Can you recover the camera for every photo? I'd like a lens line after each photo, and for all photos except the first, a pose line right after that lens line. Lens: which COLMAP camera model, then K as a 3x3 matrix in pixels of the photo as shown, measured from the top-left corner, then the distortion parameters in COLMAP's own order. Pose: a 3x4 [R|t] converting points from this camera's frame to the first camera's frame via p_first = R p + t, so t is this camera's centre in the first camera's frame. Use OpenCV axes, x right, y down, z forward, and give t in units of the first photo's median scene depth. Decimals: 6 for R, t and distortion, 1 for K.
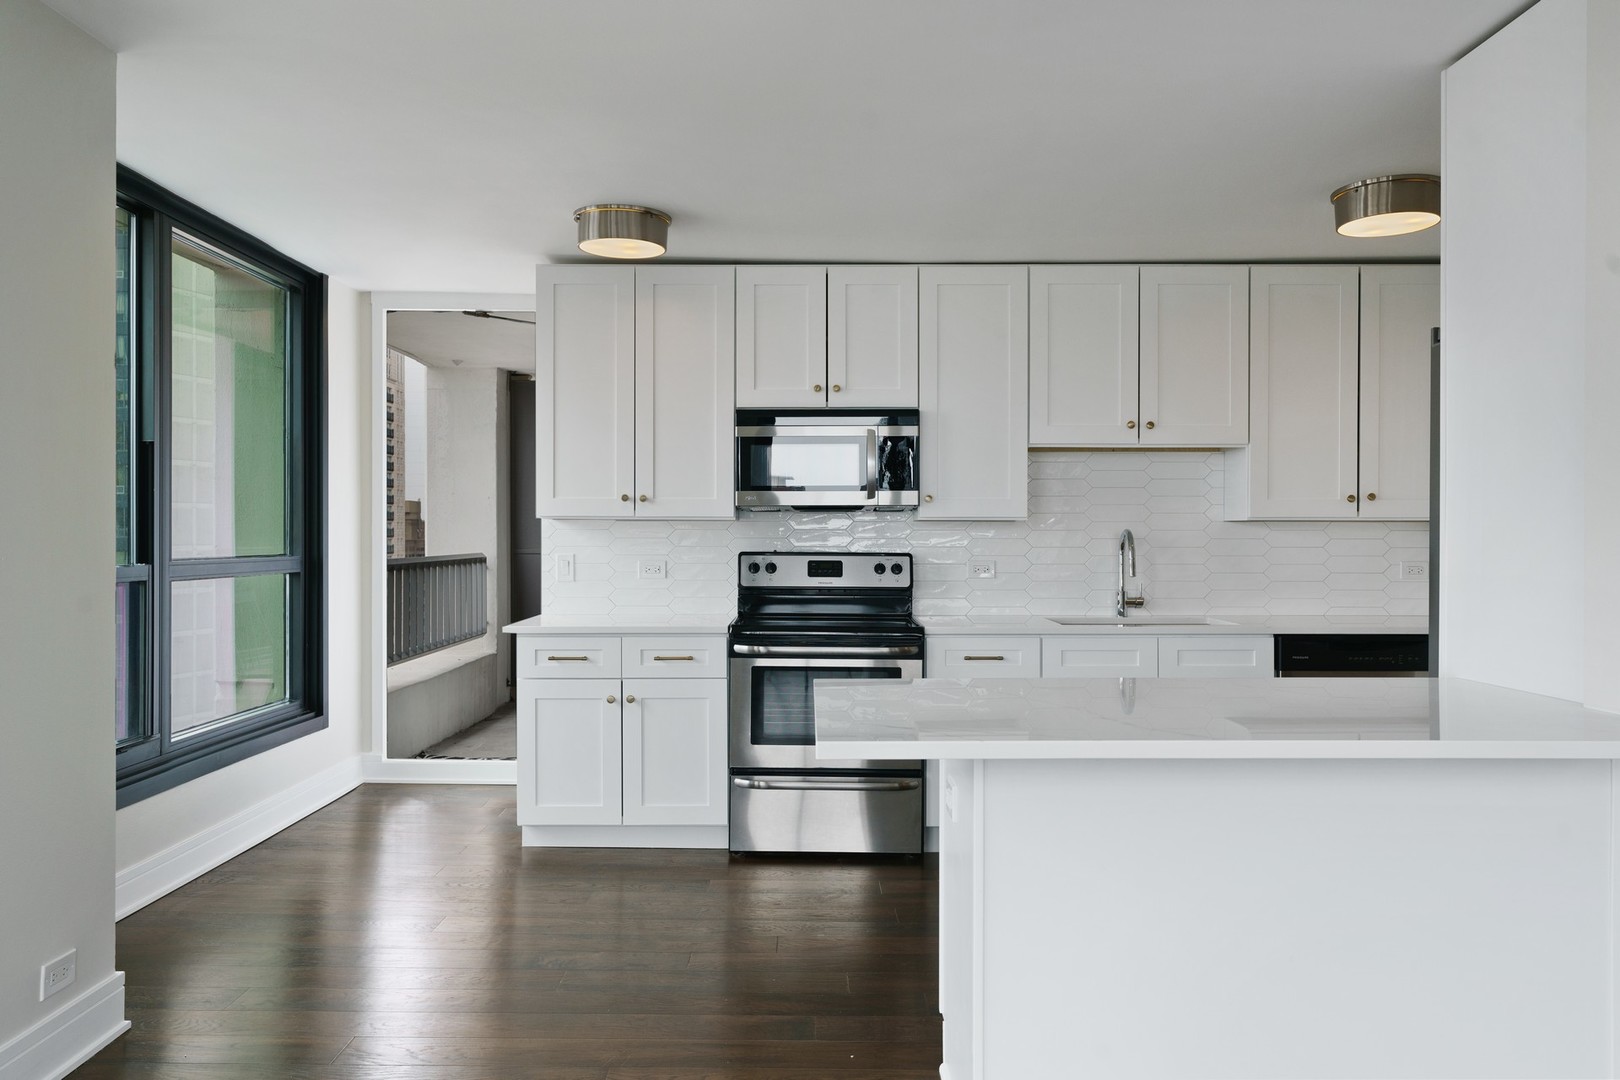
lens RADIAL K [[1216.4, 0, 810.0], [0, 1216.4, 540.0], [0, 0, 1]] dist [0.006306, 0.001077]
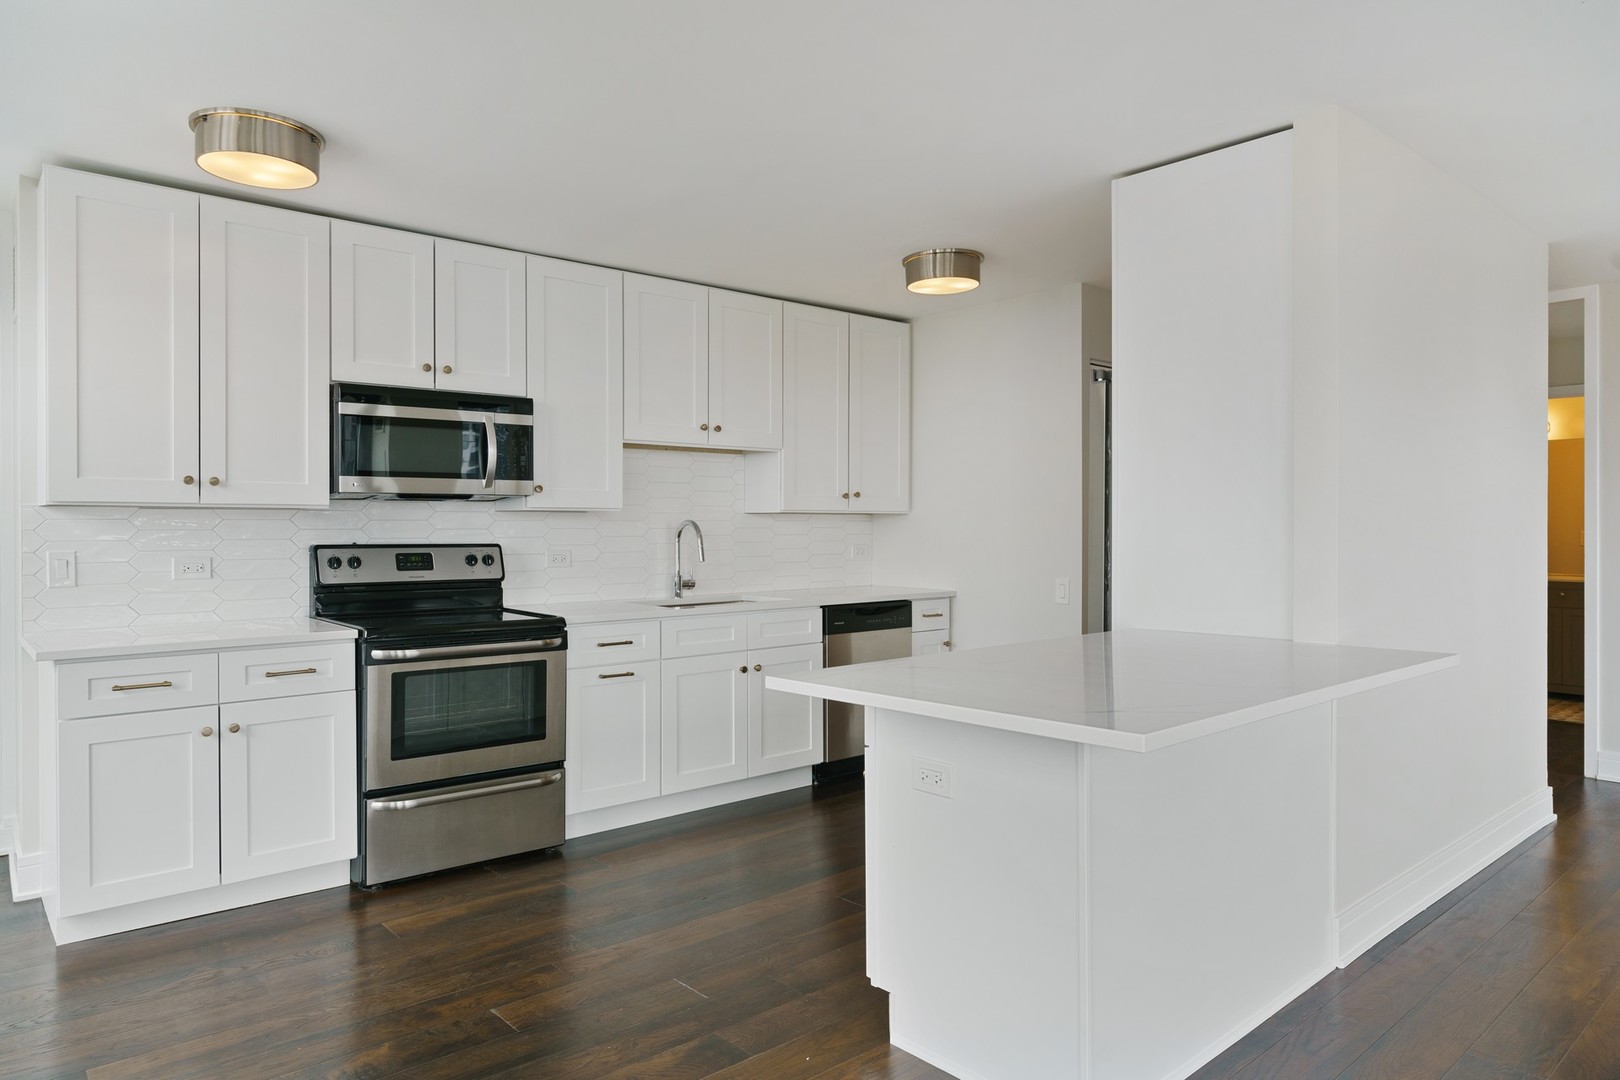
lens RADIAL K [[1026.9, 0, 803.4], [0, 1026.9, 532.4], [0, 0, 1]] dist [-0.002297, -0.001777]
pose [[0.753894, -0.006767, 0.656961, -0.291175], [0.005442, 0.999977, 0.004054, -0.000440], [-0.656973, 0.000519, 0.753914, 0.220439]]
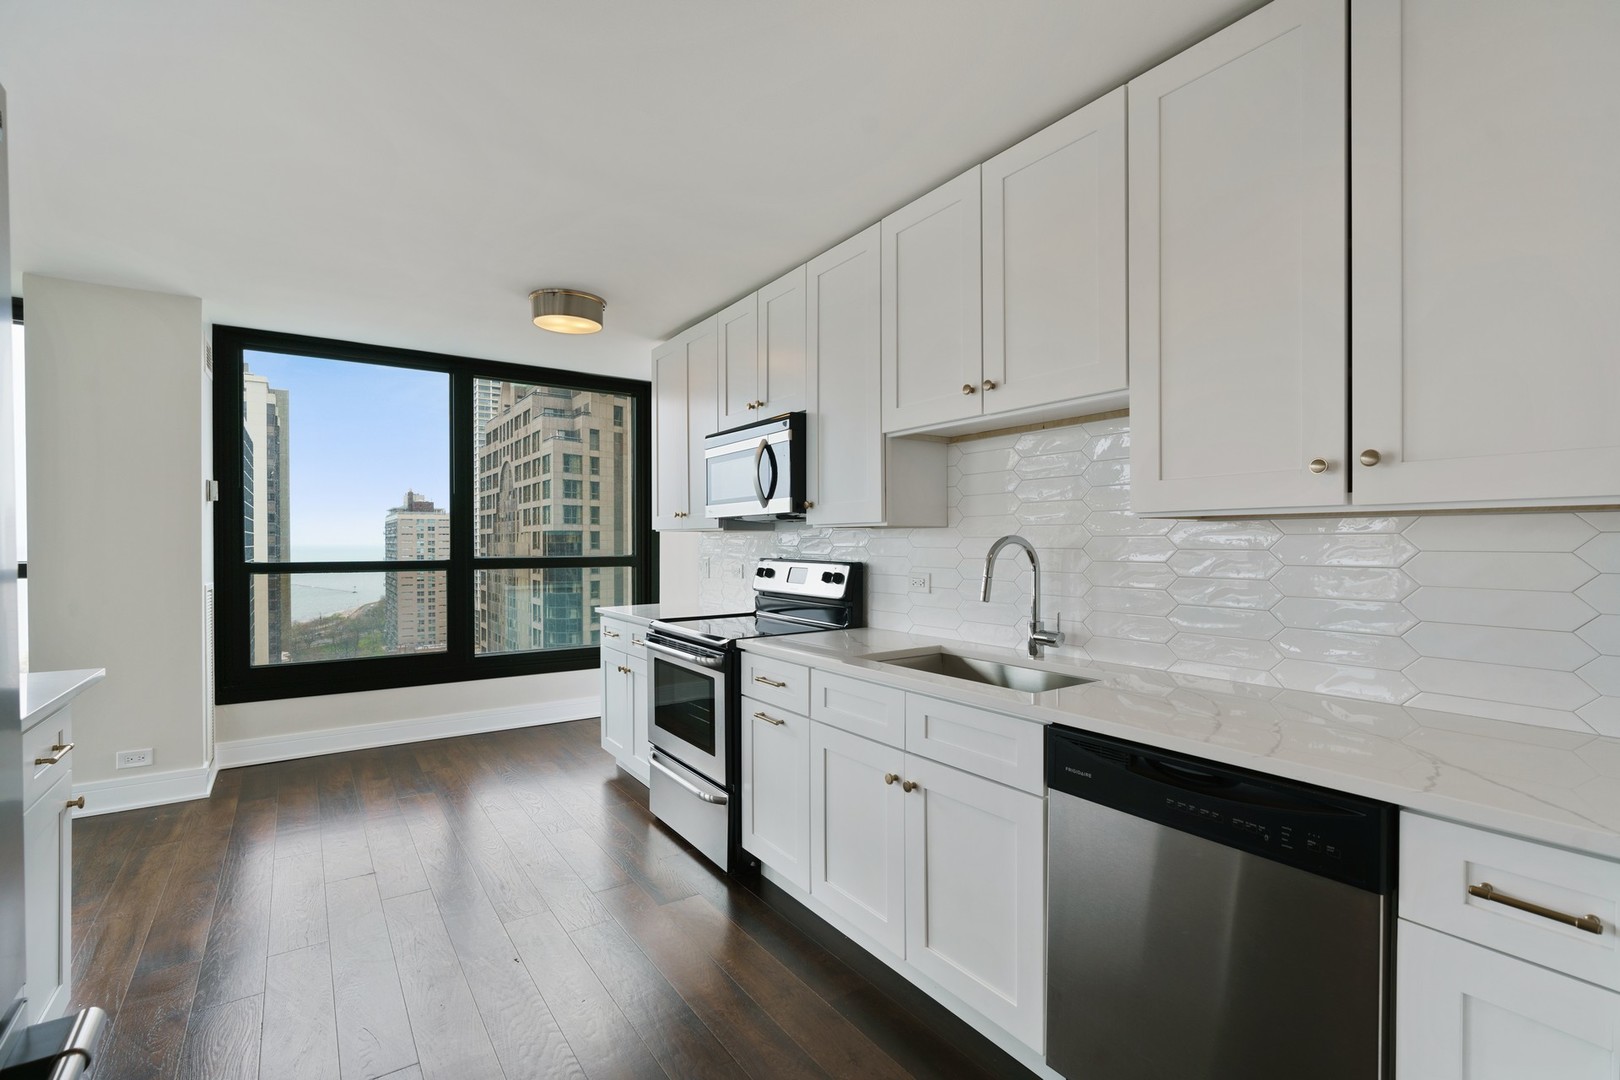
lens RADIAL K [[726.8, 0, 807.4], [0, 726.8, 546.4], [0, 0, 1]] dist [-0.007116, 0.000421]
pose [[0.567170, 0.003349, -0.823594, 0.558788], [-0.000988, 0.999994, 0.003386, -0.003970], [0.823600, -0.001107, 0.567170, 0.677960]]
